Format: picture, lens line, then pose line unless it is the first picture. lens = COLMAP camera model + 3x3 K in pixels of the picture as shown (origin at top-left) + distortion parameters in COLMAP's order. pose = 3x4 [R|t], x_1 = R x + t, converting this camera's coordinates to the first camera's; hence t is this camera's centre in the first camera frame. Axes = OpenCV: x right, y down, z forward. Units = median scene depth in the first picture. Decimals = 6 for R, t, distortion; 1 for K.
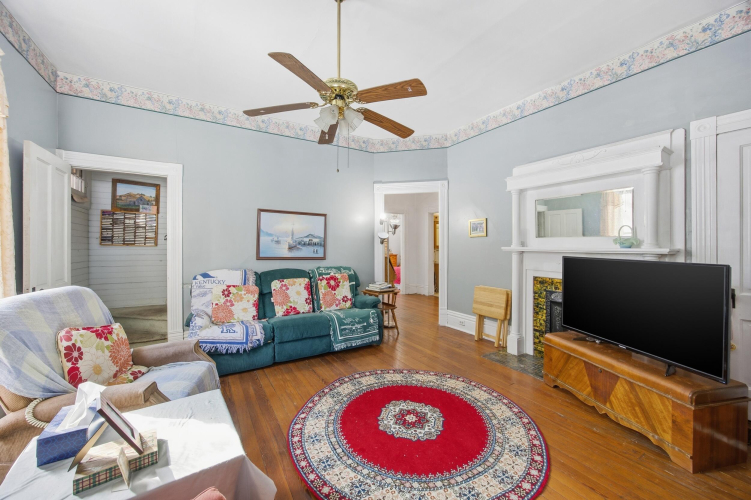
lens RADIAL K [[293.9, 0, 372.9], [0, 293.9, 247.3], [0, 0, 1]] dist [0.001016, 0.000338]
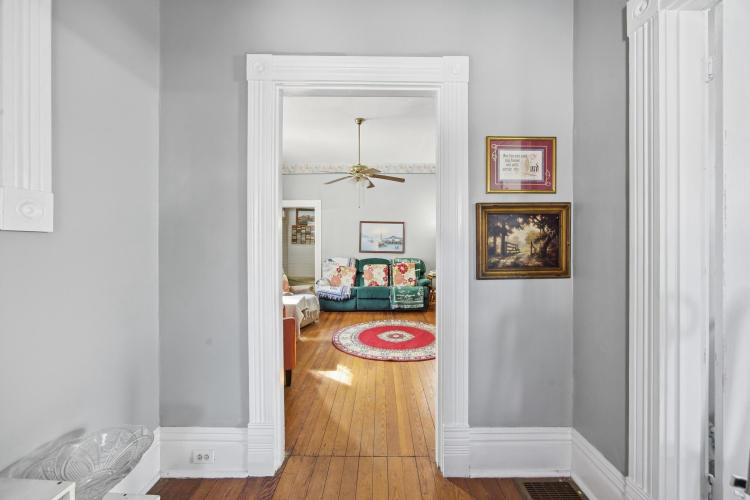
lens RADIAL K [[293.5, 0, 377.9], [0, 293.5, 246.5], [0, 0, 1]] dist [0.001016, 0.000338]
pose [[0.859581, 0.004751, -0.510977, 0.564096], [-0.000805, 0.999968, 0.007944, -0.003788], [0.510999, -0.006417, 0.859558, -0.382495]]
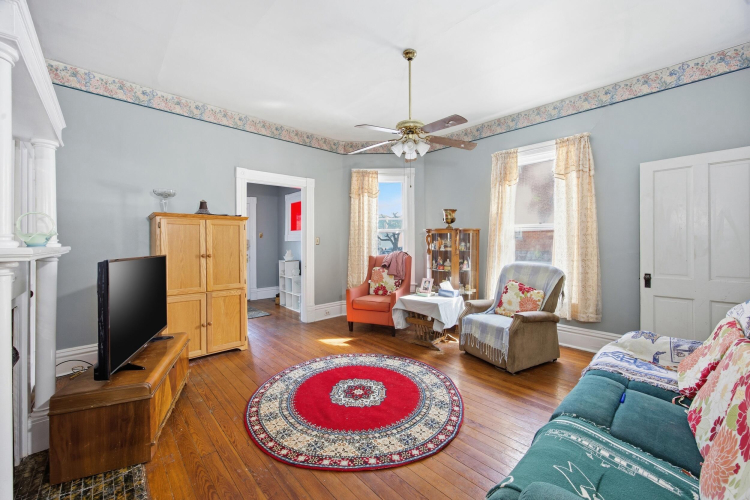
lens RADIAL K [[293.5, 0, 374.1], [0, 293.5, 245.2], [0, 0, 1]] dist [0.001016, 0.000338]
pose [[-0.976468, 0.008296, -0.215505, 0.178738], [0.007823, 0.999965, 0.003045, 0.002605], [0.215522, 0.001287, -0.976498, 1.224818]]
